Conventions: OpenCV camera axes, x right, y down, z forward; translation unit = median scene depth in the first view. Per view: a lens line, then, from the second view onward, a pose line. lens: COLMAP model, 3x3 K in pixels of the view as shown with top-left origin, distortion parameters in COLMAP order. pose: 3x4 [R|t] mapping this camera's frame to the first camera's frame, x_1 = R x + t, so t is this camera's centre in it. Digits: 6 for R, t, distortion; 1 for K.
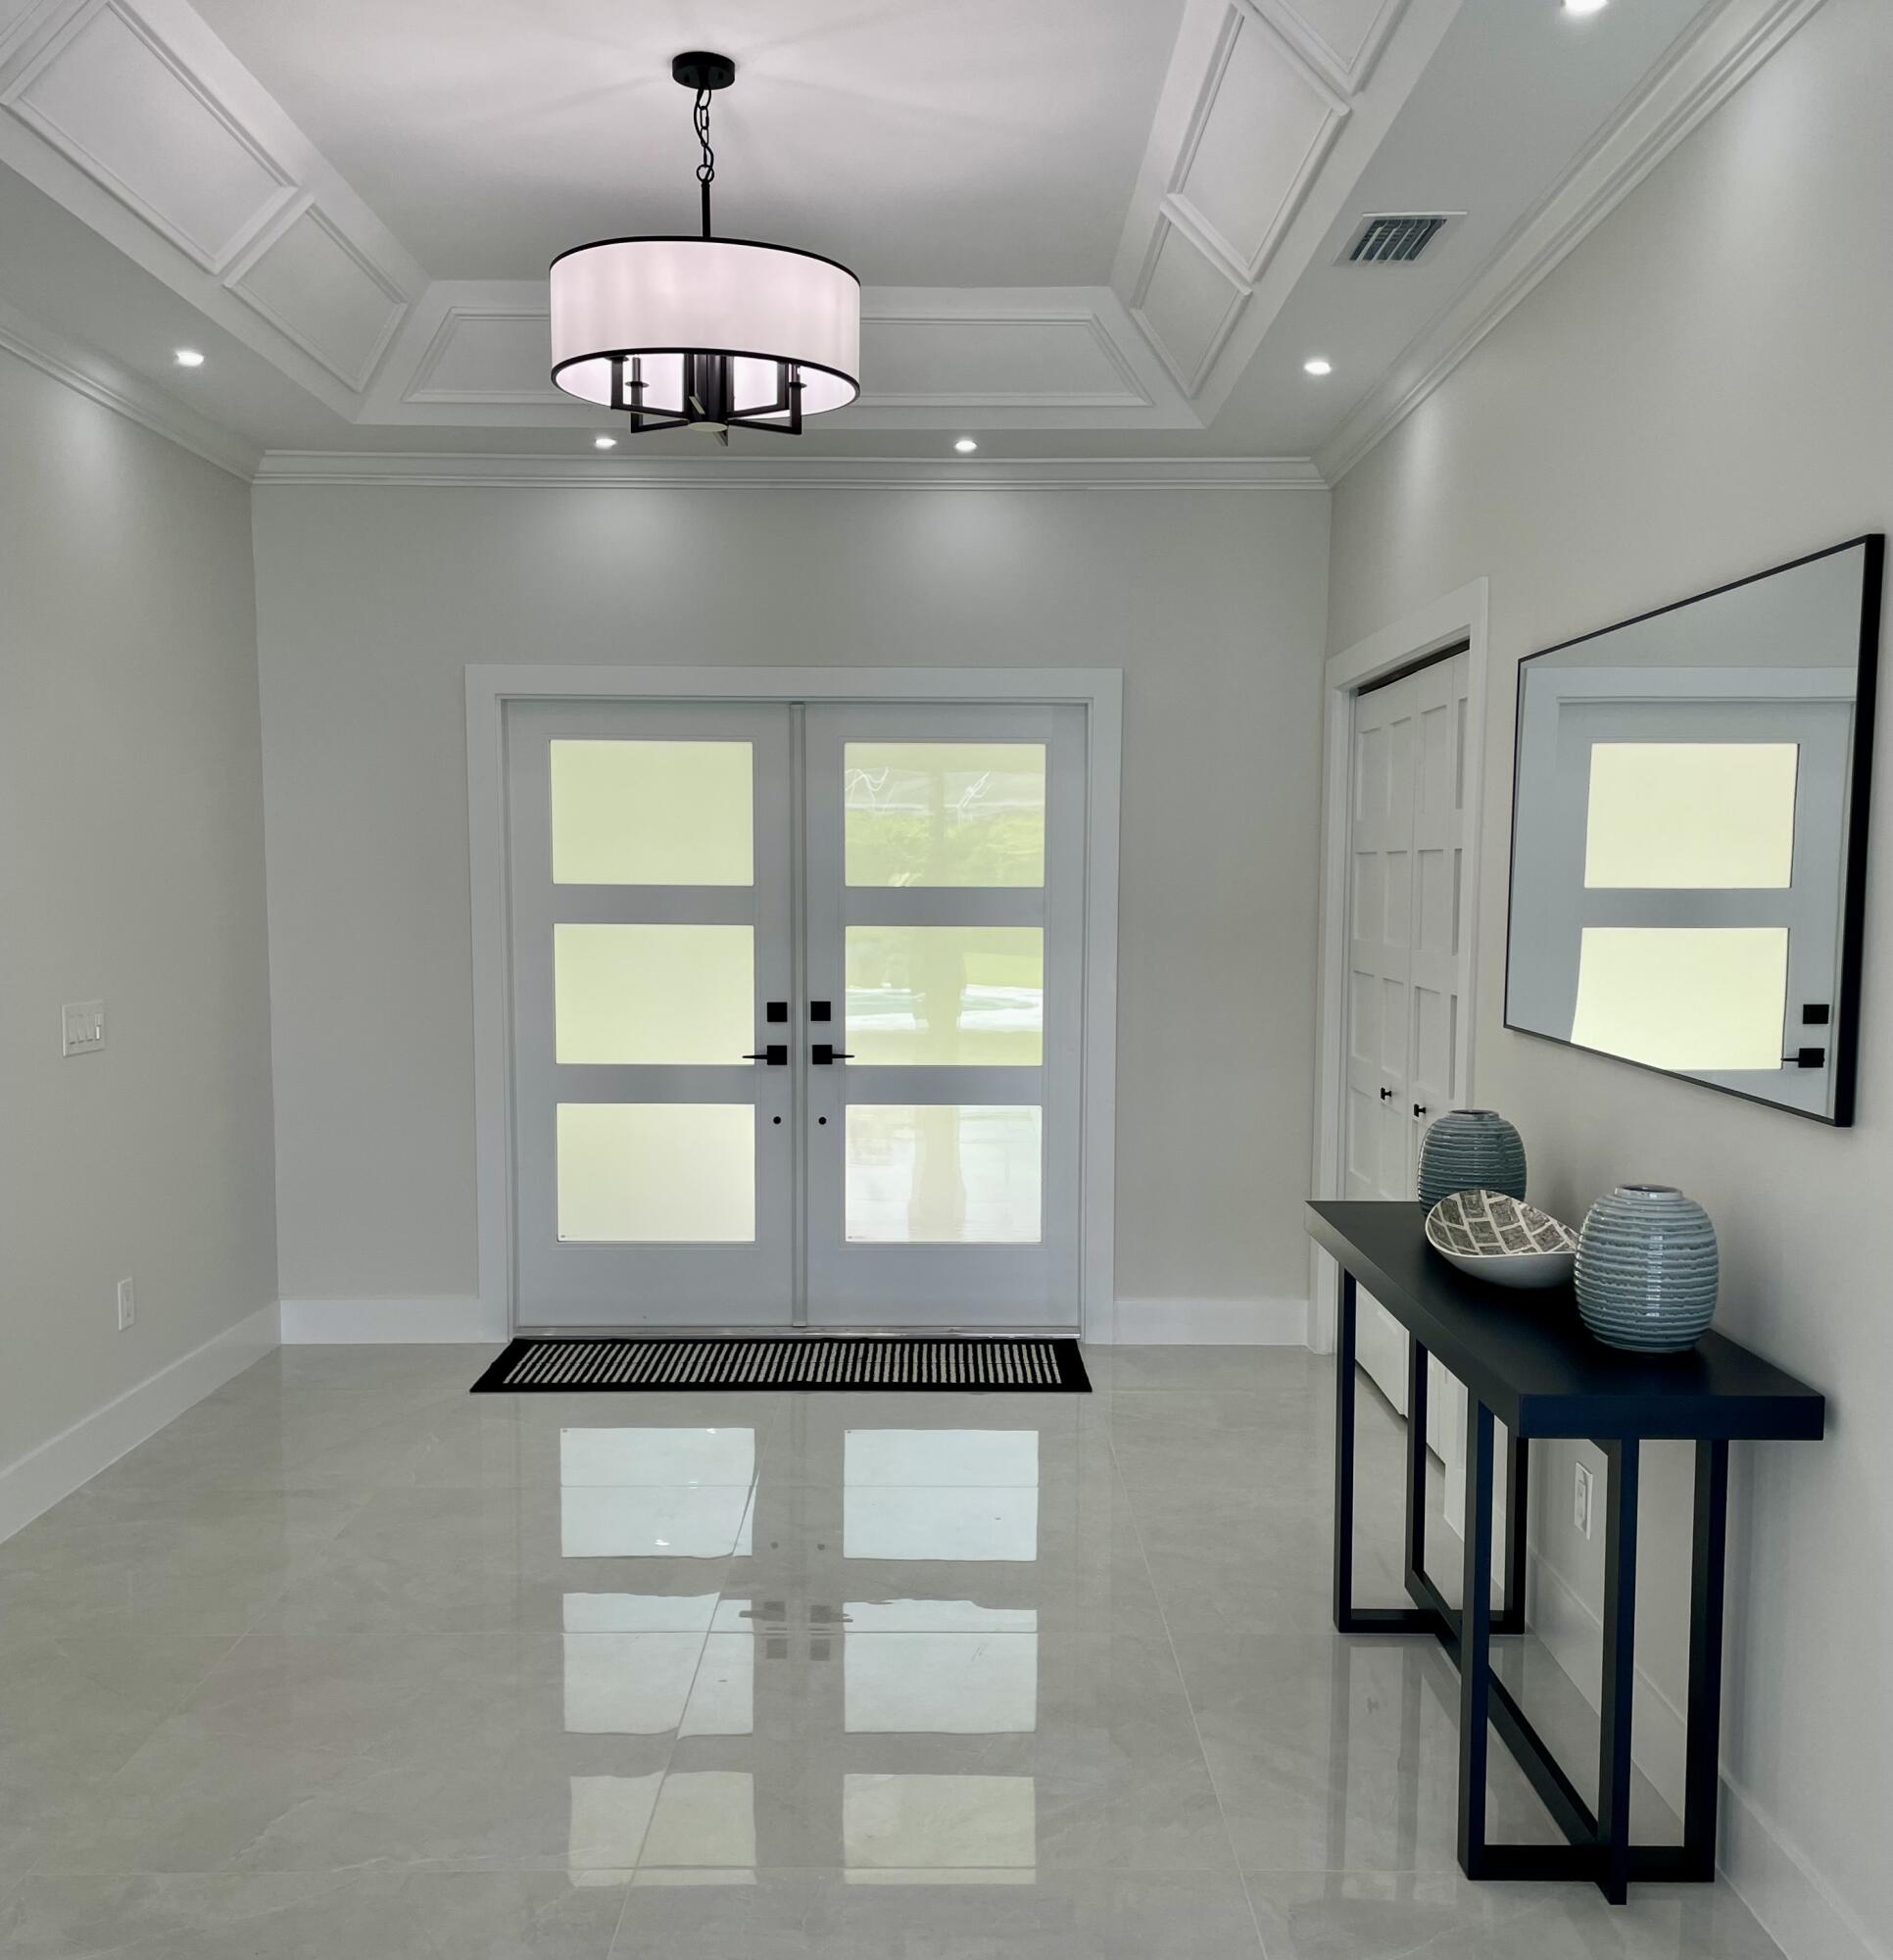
lens RADIAL K [[1904.1, 0, 947.8], [0, 1904.1, 1056.7], [0, 0, 1]] dist [0.082061, 0.005781]
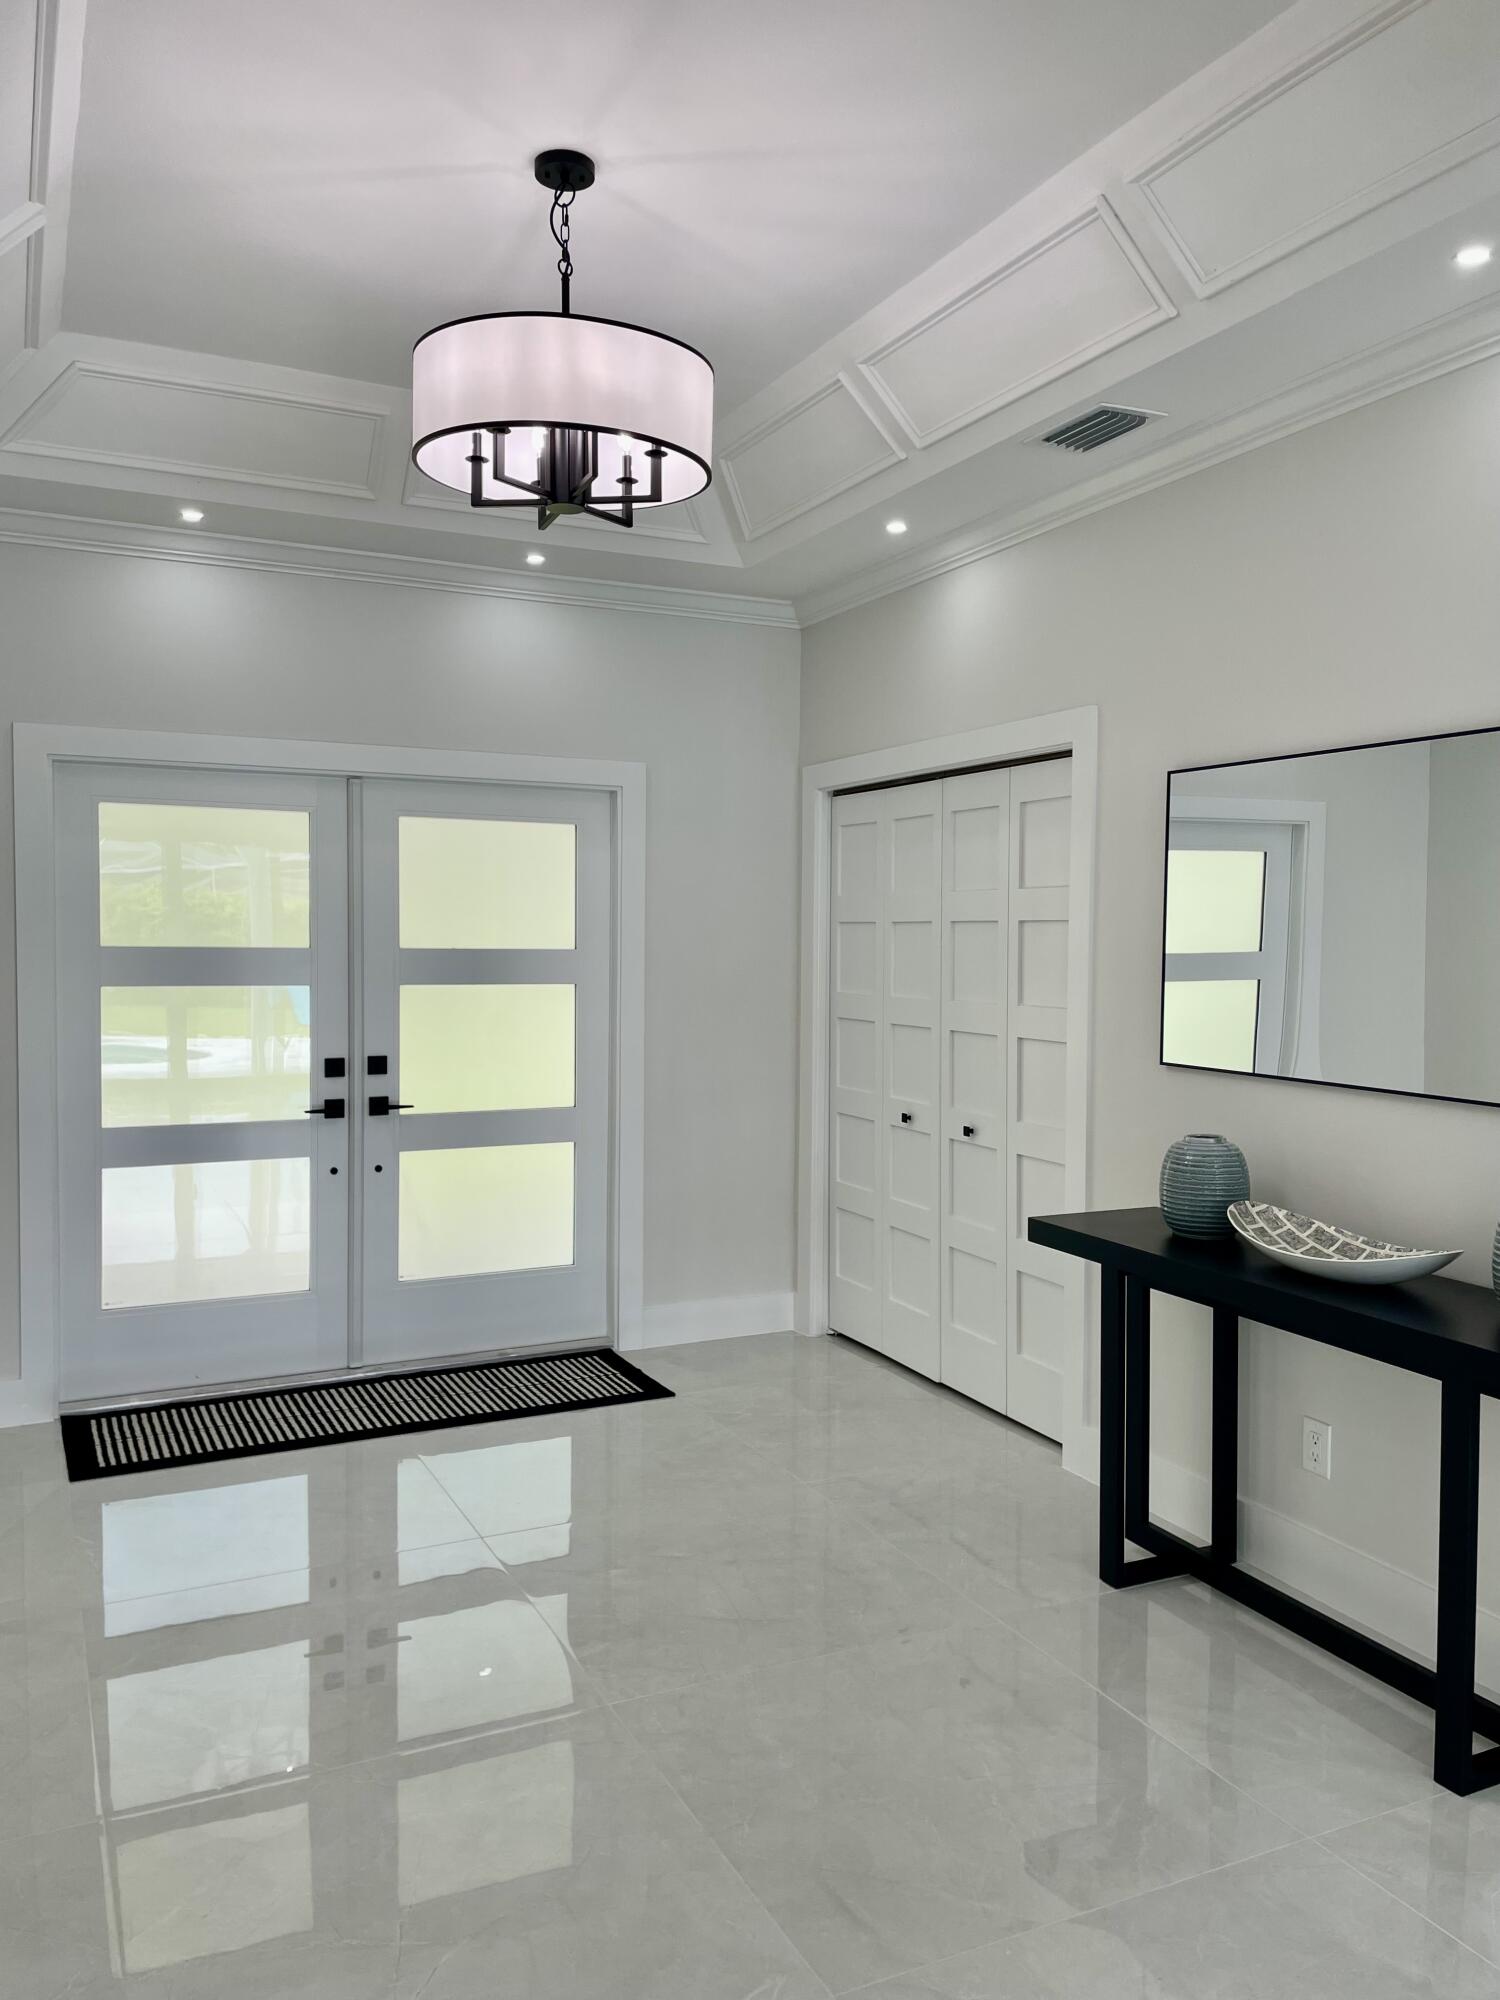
lens RADIAL K [[1492.4, 0, 750.0], [0, 1492.4, 1000.0], [0, 0, 1]] dist [0.098336, -0.128972]
pose [[0.903547, -0.014748, 0.428234, -0.238050], [0.037105, 0.998346, -0.043907, -0.015766], [-0.426879, 0.055562, 0.902600, 0.152346]]
